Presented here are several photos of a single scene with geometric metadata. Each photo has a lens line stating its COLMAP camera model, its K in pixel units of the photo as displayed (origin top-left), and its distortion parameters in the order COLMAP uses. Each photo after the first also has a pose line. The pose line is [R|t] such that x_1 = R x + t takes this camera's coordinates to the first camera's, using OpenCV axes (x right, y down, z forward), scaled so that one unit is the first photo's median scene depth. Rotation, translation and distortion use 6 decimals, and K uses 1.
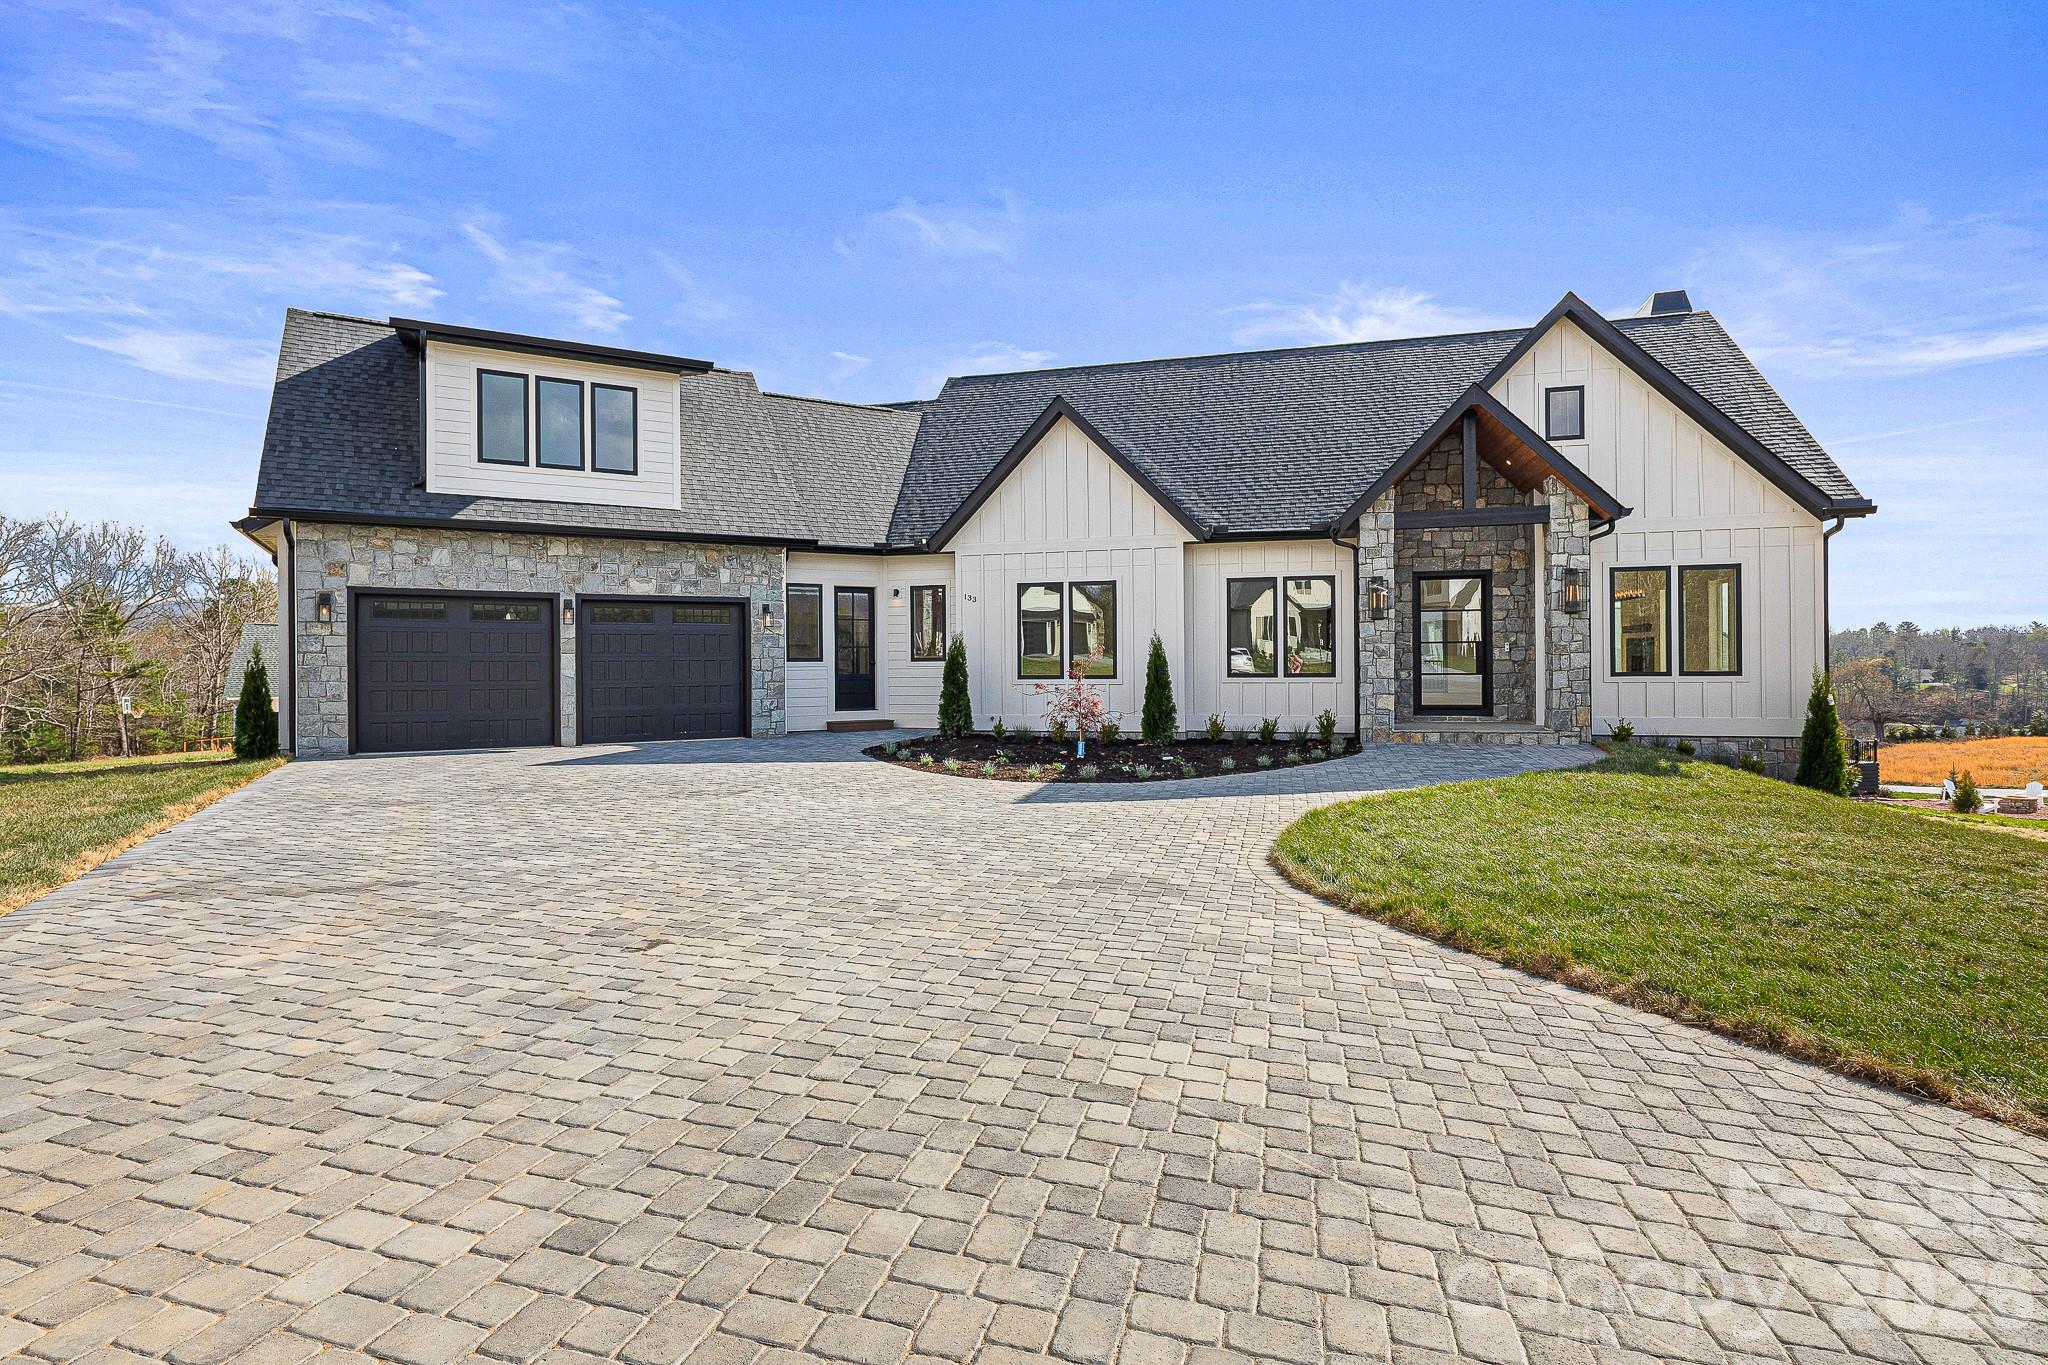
lens RADIAL K [[1001.0, 0, 1022.1], [0, 1001.0, 668.9], [0, 0, 1]] dist [0.007857, -0.005170]
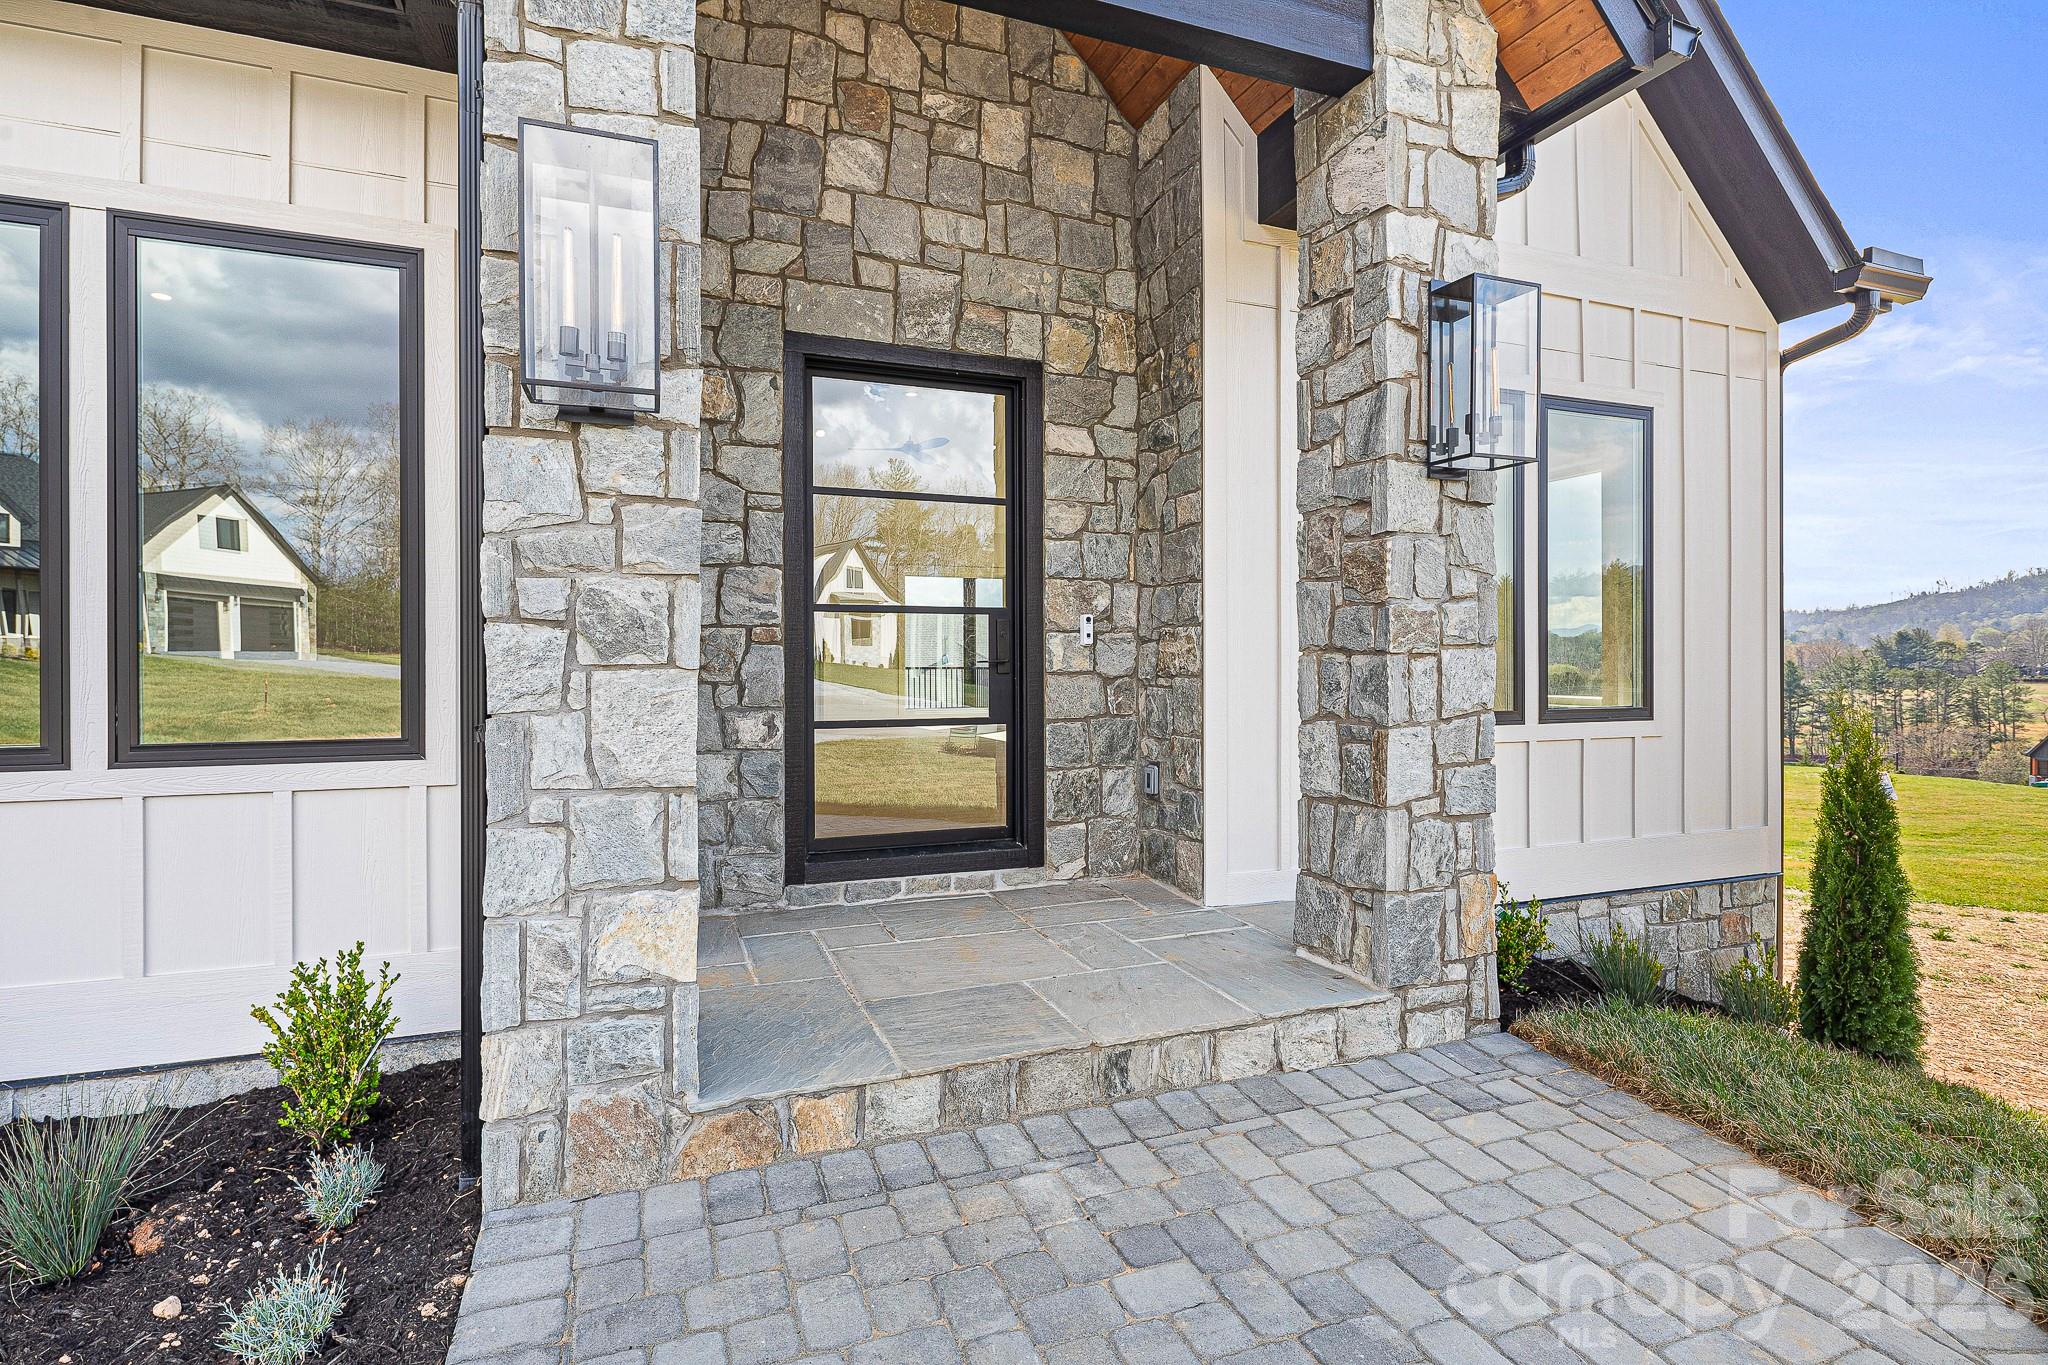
lens RADIAL K [[1001.0, 0, 1006.3], [0, 1001.0, 664.4], [0, 0, 1]] dist [0.007857, -0.005170]
pose [[0.814703, 0.004857, 0.579858, 0.315006], [-0.001619, 0.999980, -0.006102, -0.010185], [-0.579876, 0.004032, 0.814695, 0.830878]]
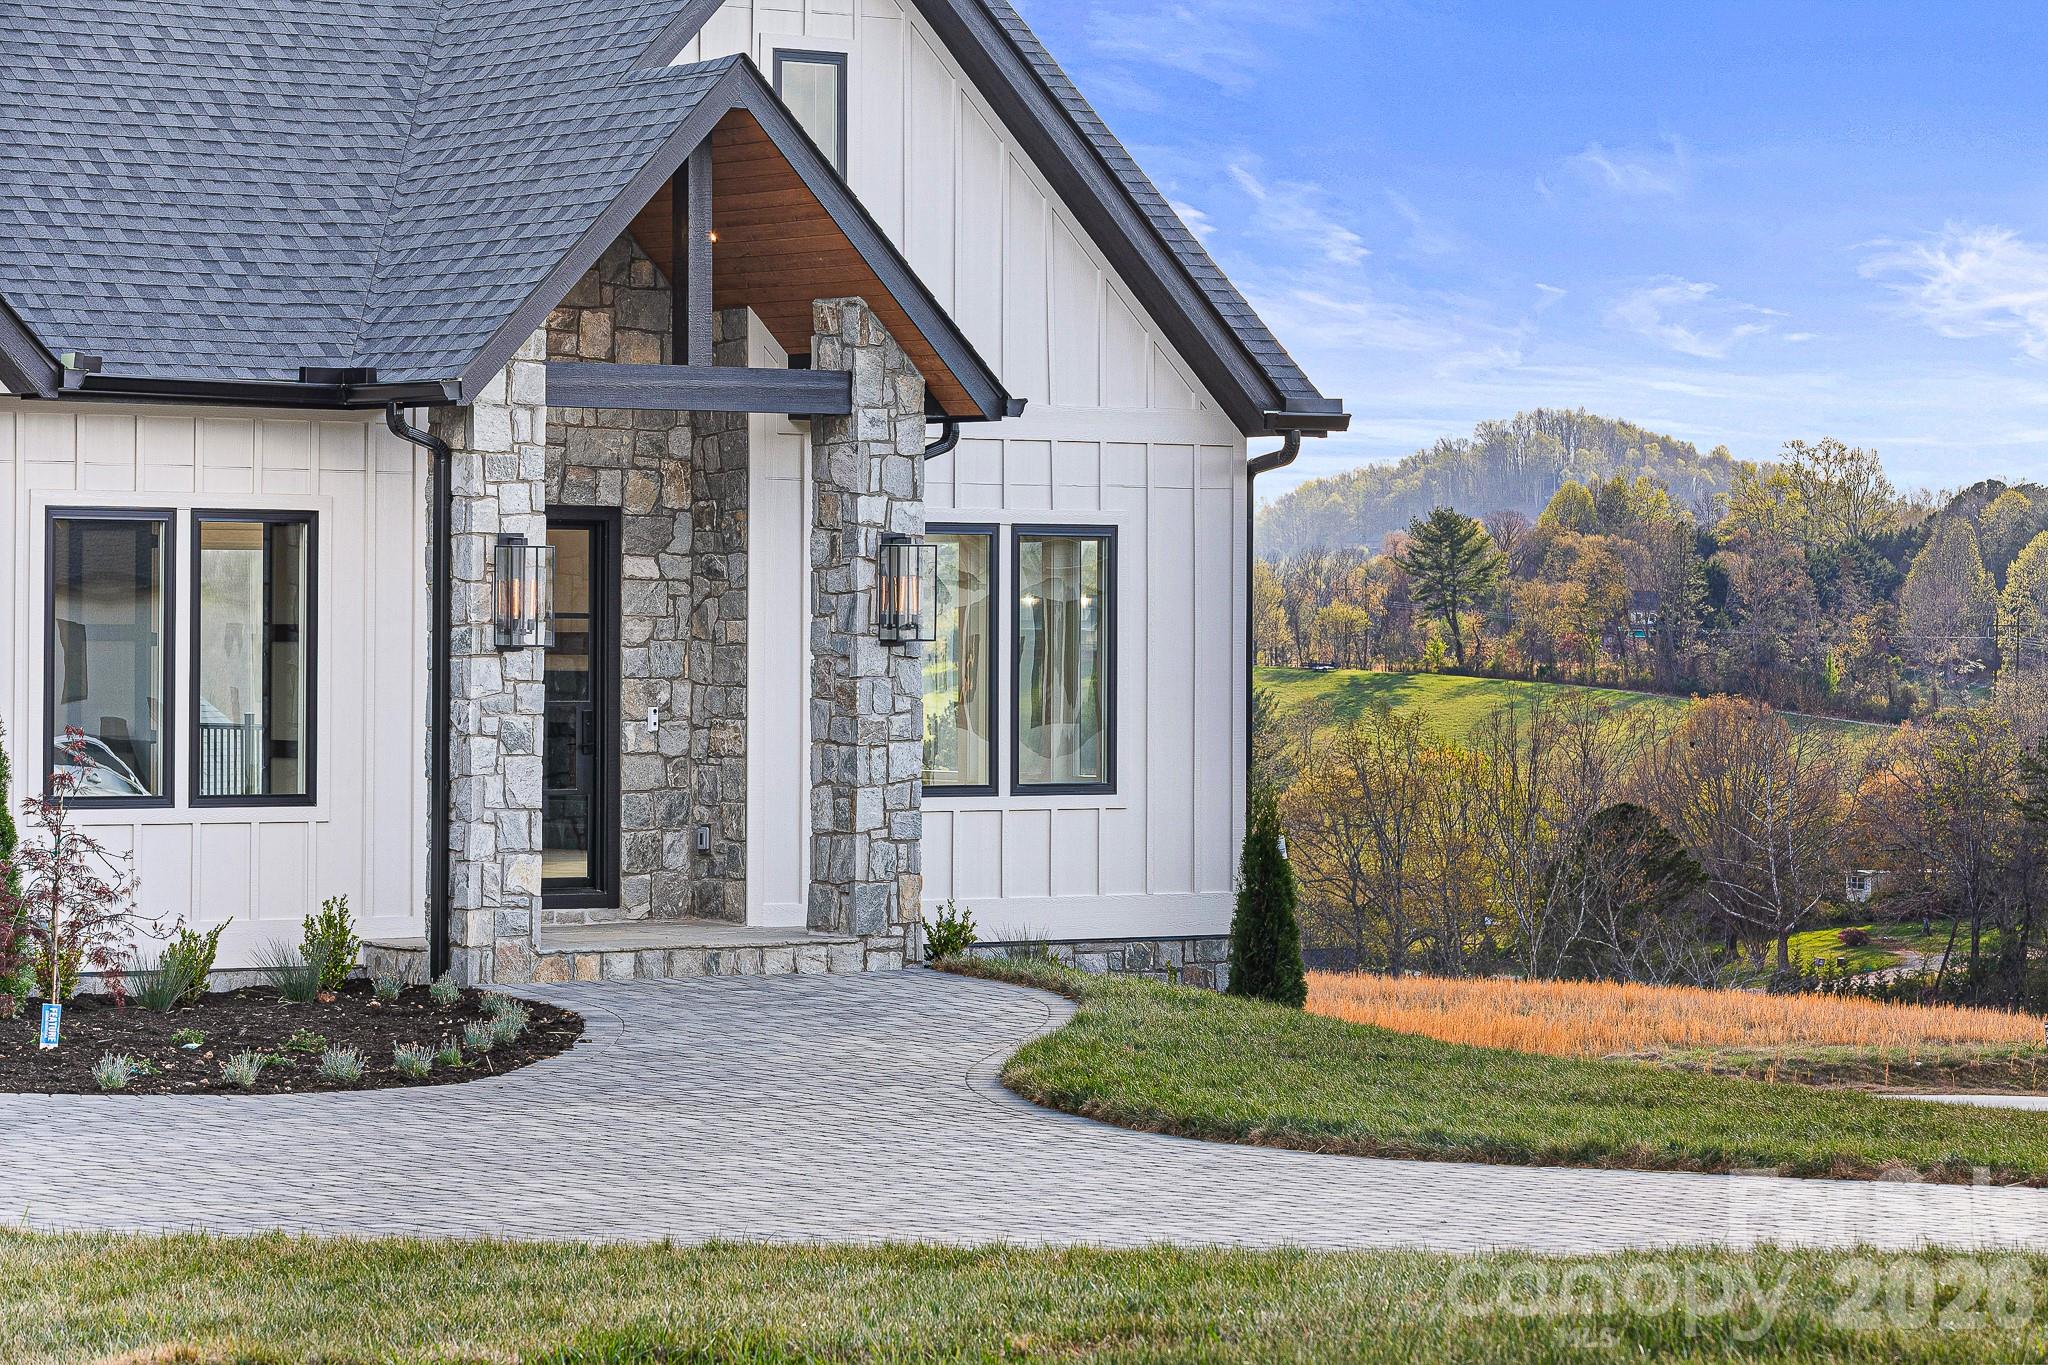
lens RADIAL K [[5966.6, 0, 1024.4], [0, 5966.6, 684.5], [0, 0, 1]] dist [-0.126126, 0.000000]
pose [[0.617696, 0.004115, 0.786406, -1.245630], [-0.006406, 0.999979, -0.000200, -0.037351], [-0.786391, -0.004914, 0.617710, -0.498821]]
